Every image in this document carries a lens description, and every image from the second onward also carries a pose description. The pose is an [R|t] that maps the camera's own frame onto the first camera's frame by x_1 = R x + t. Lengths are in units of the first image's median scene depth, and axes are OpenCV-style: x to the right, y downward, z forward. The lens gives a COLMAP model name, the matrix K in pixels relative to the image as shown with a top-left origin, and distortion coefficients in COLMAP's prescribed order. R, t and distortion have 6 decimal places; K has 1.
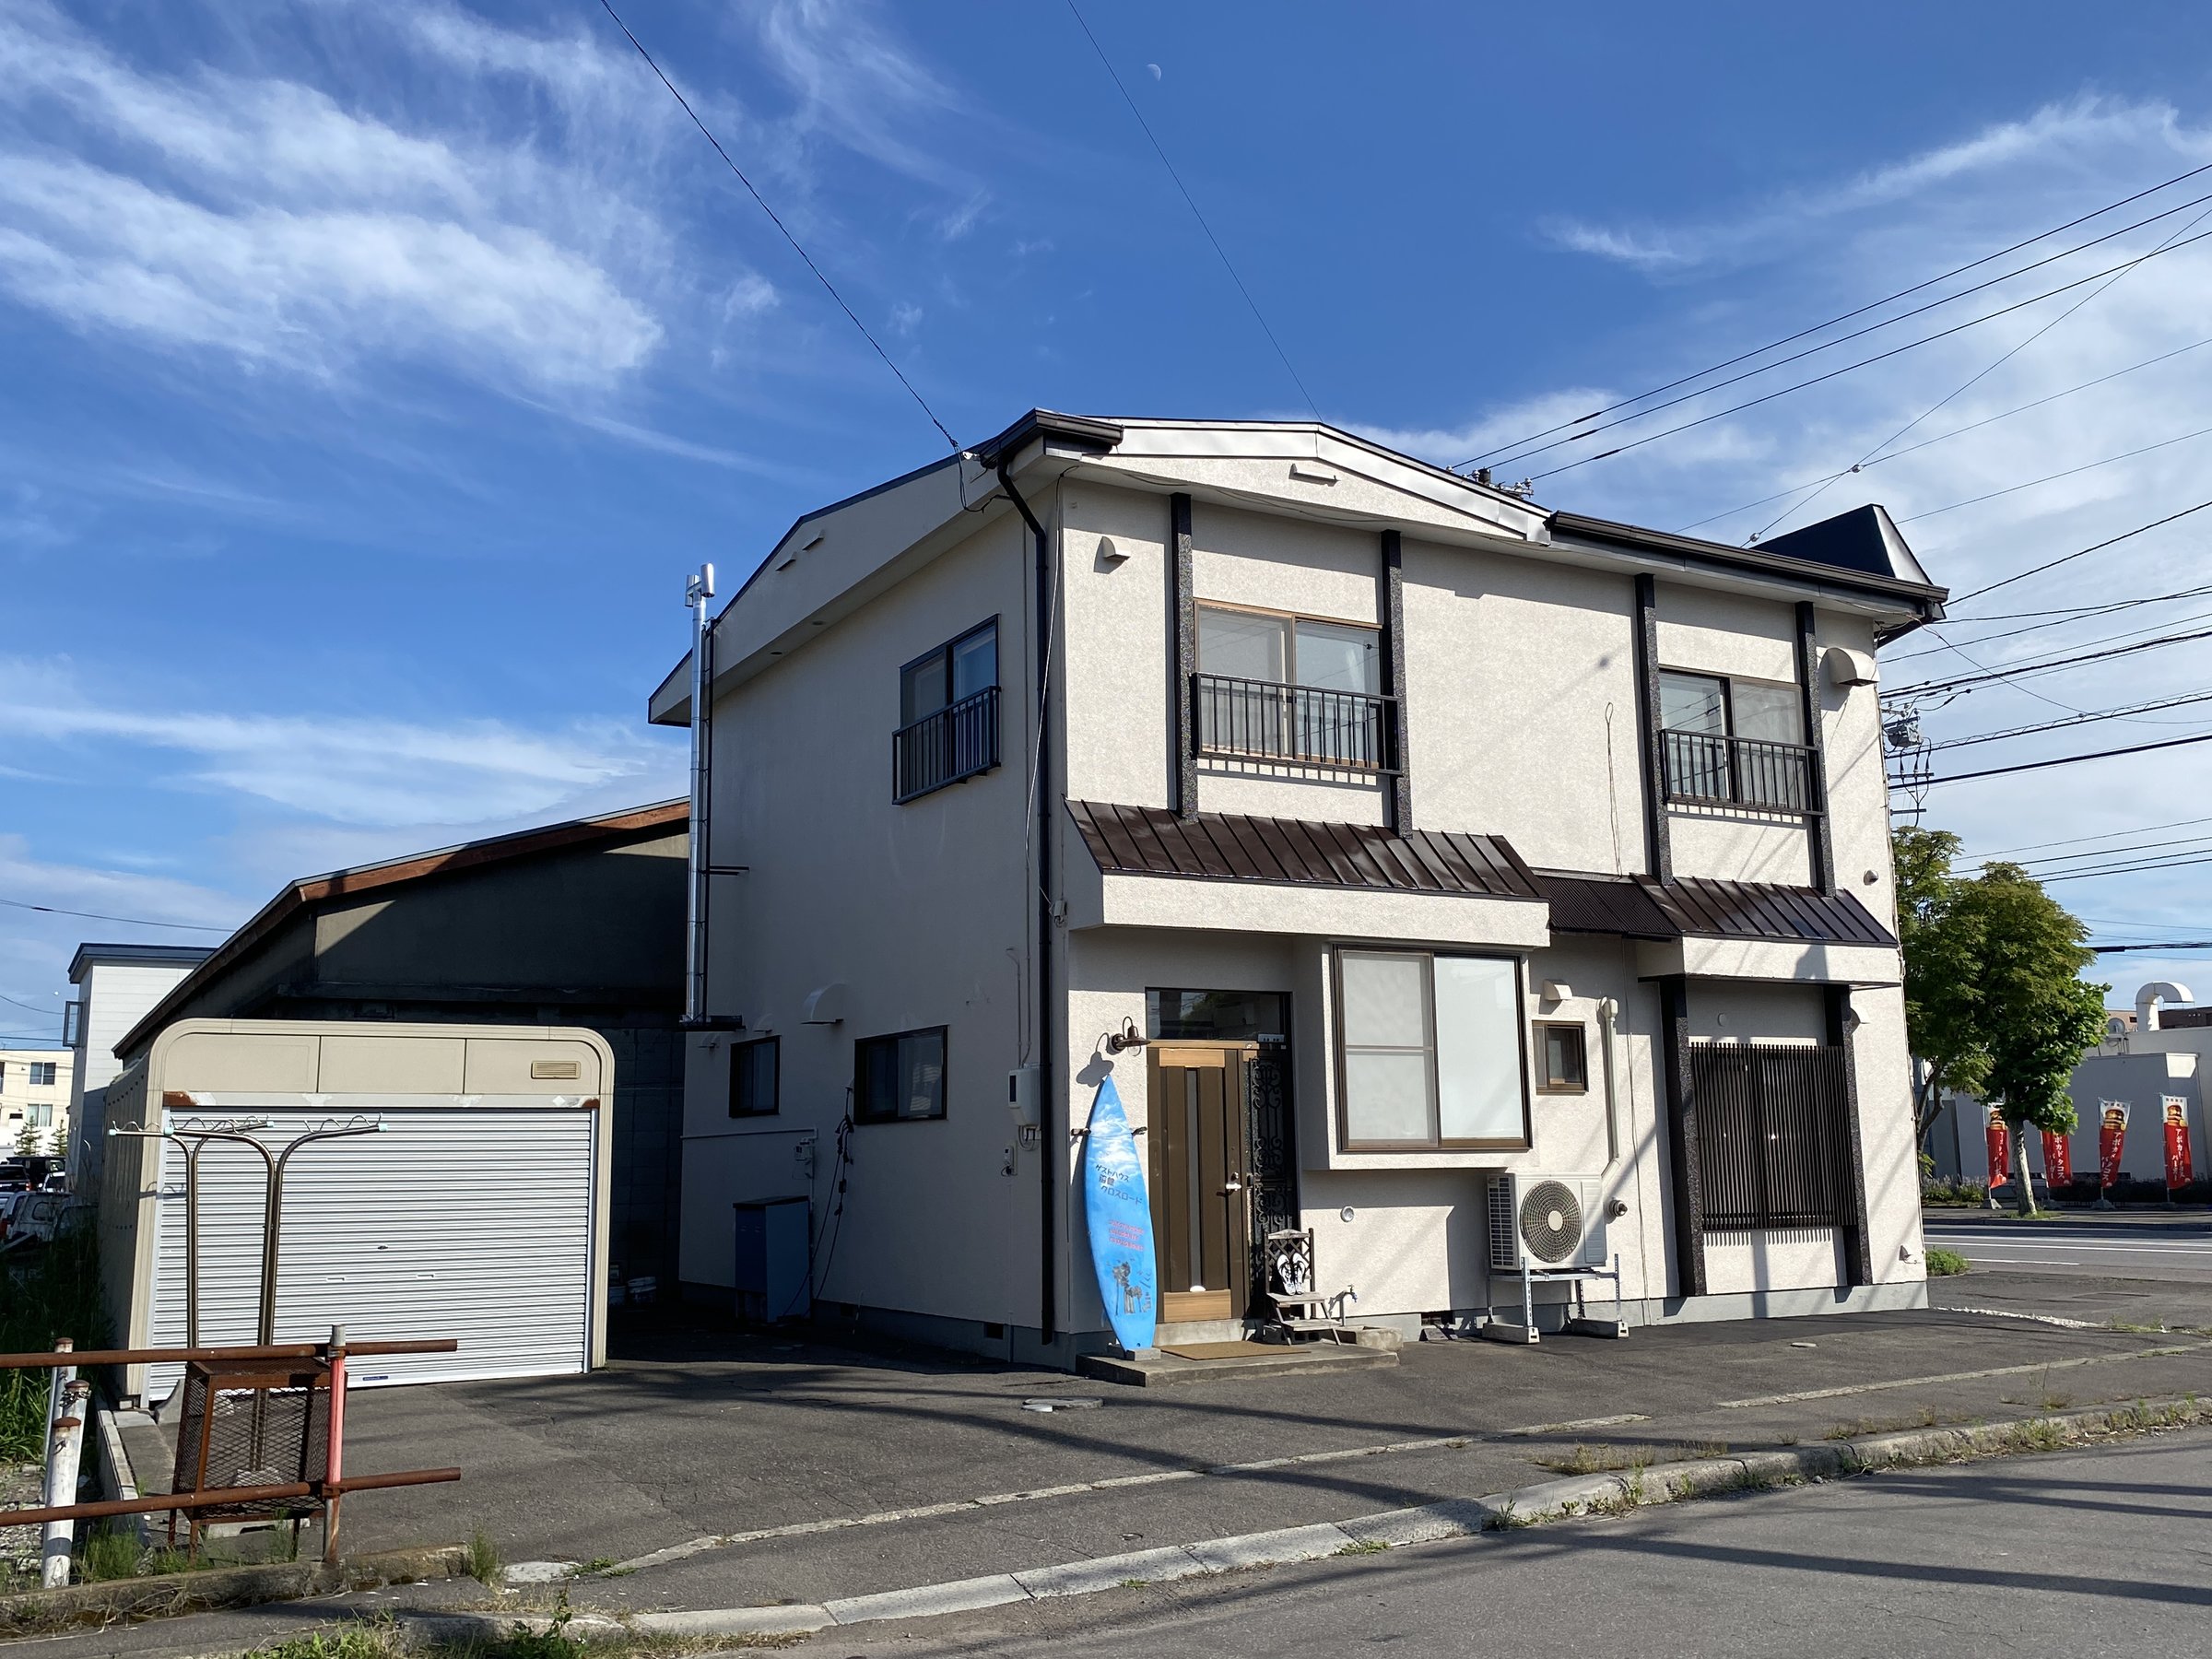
lens RADIAL K [[1777.9, 0, 1106.0], [0, 1777.9, 829.5], [0, 0, 1]] dist [0.135884, 0.000395]
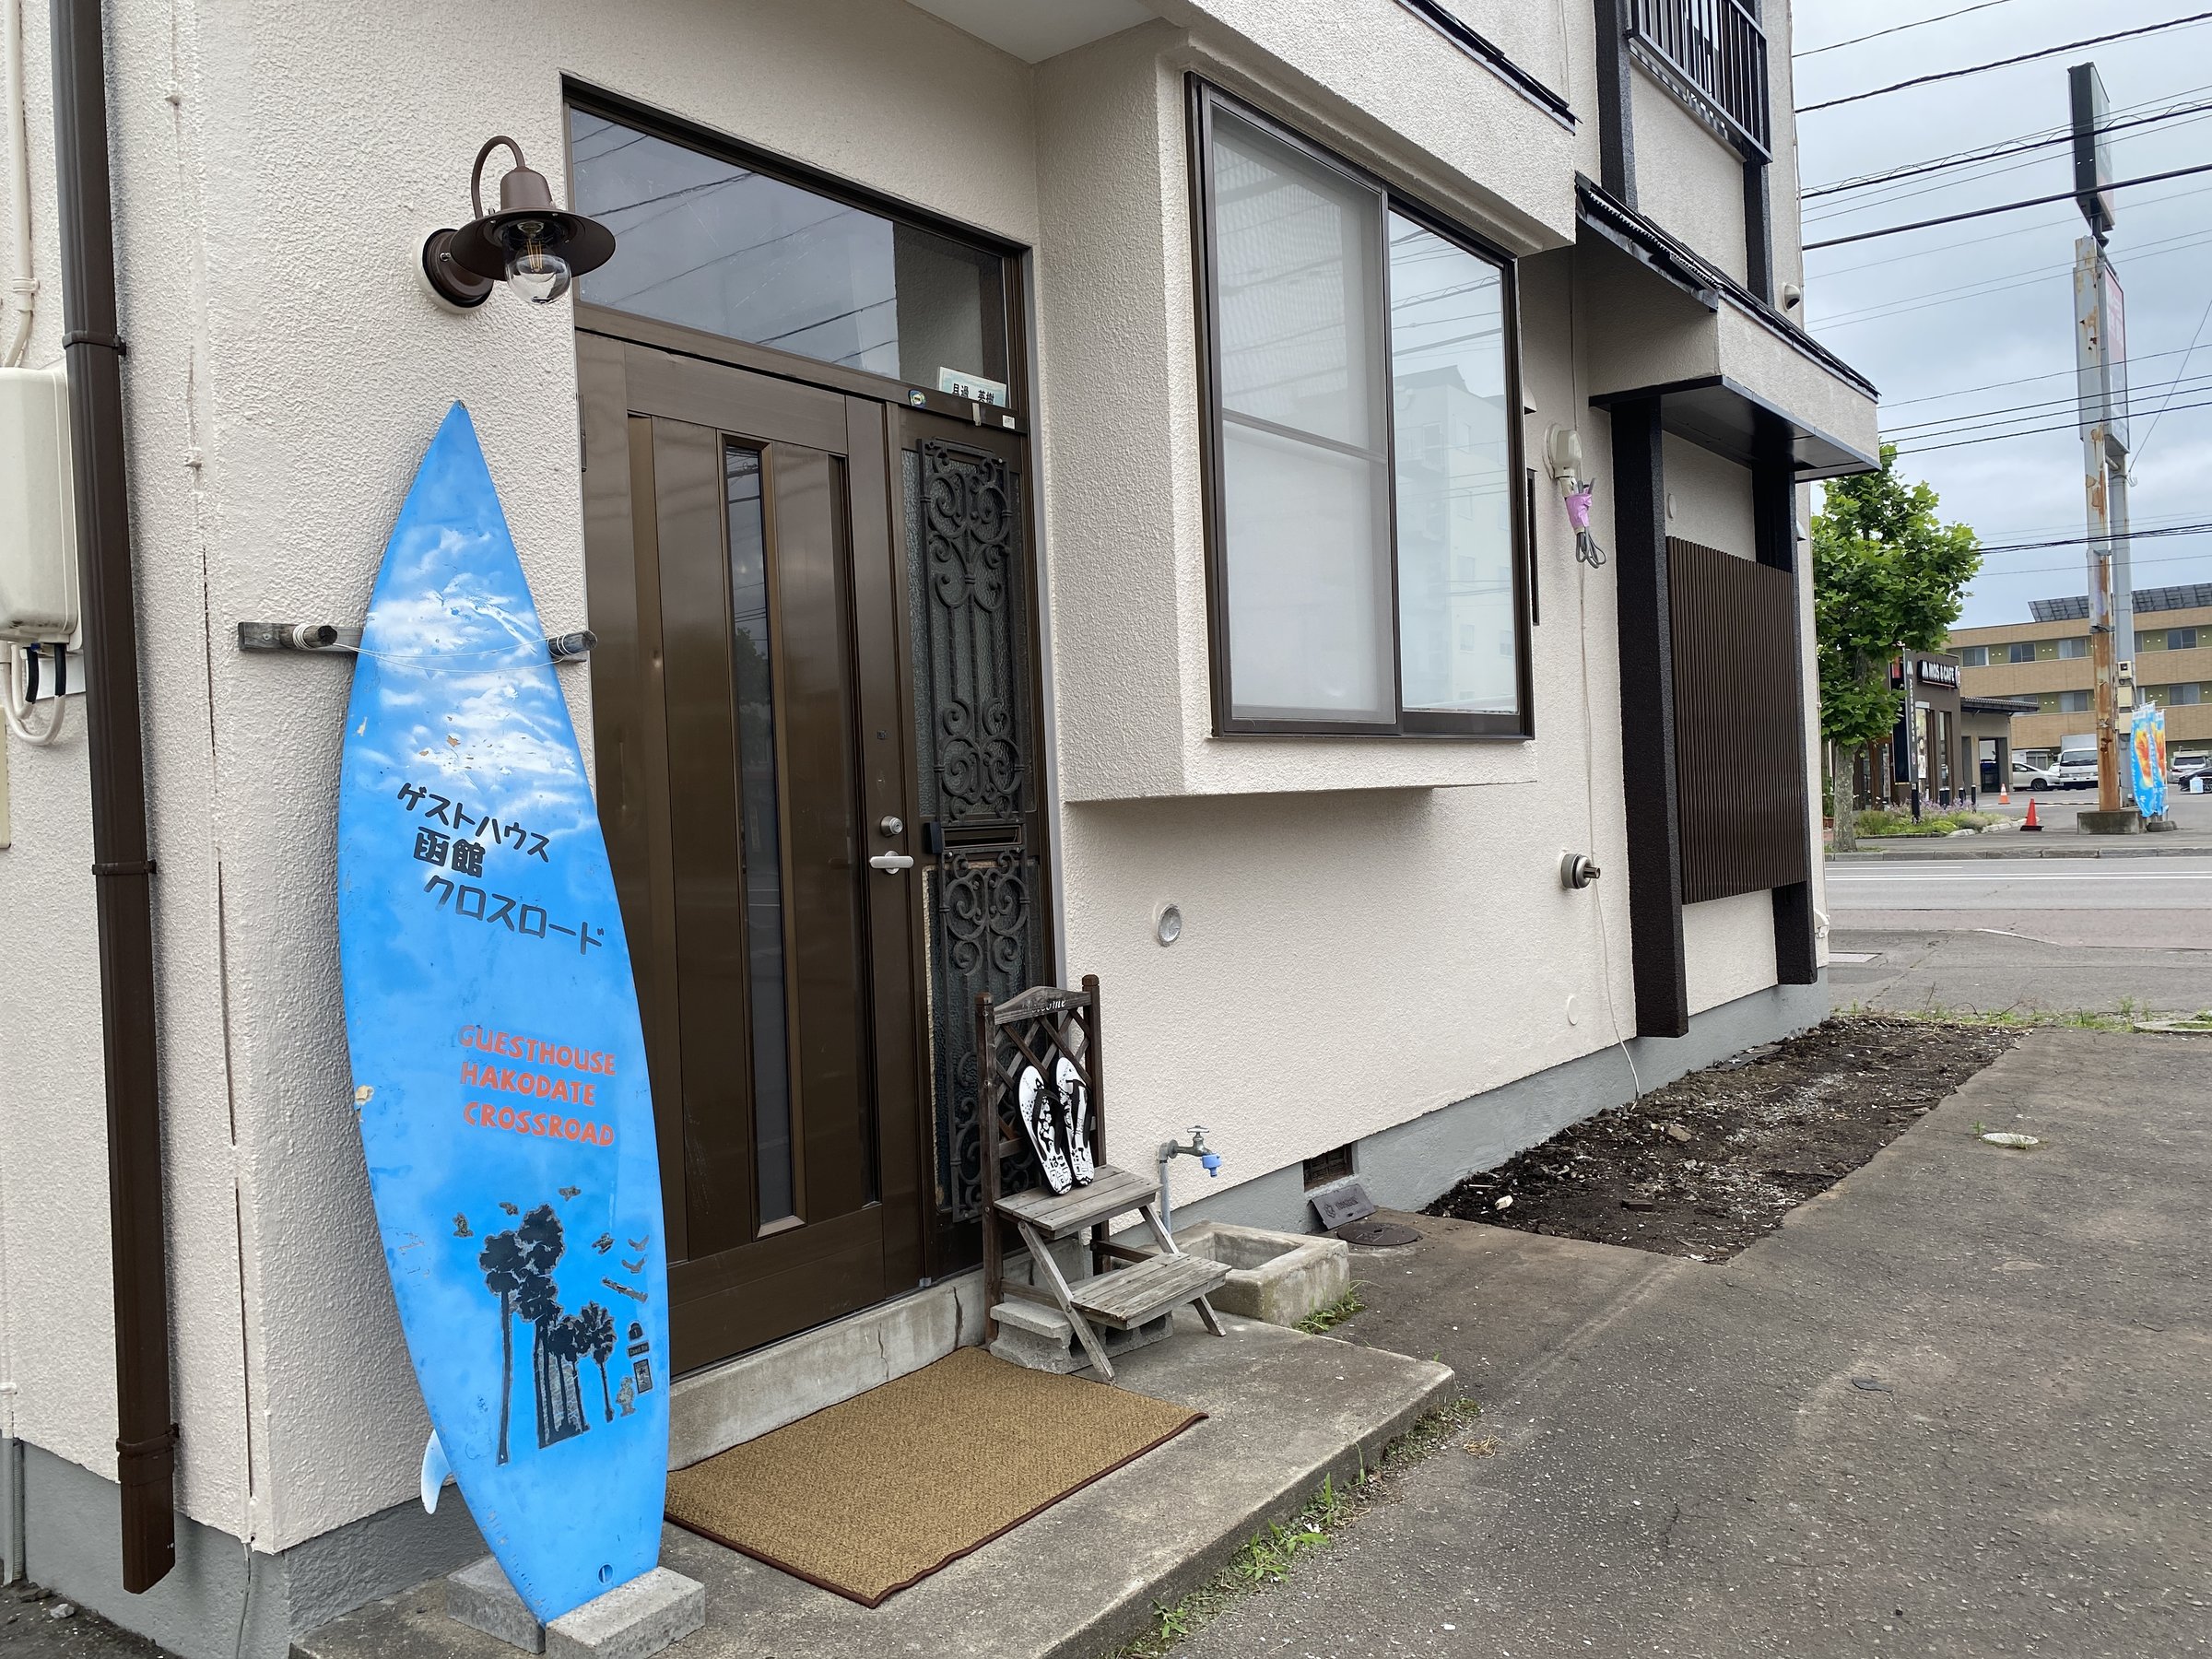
lens RADIAL K [[1632.6, 0, 1105.8], [0, 1632.6, 811.1], [0, 0, 1]] dist [0.062433, -0.080300]
pose [[0.899397, -0.023571, 0.436496, -0.012340], [-0.050902, 0.986105, 0.158133, 0.147083], [-0.434159, -0.164443, 0.885700, 0.747580]]
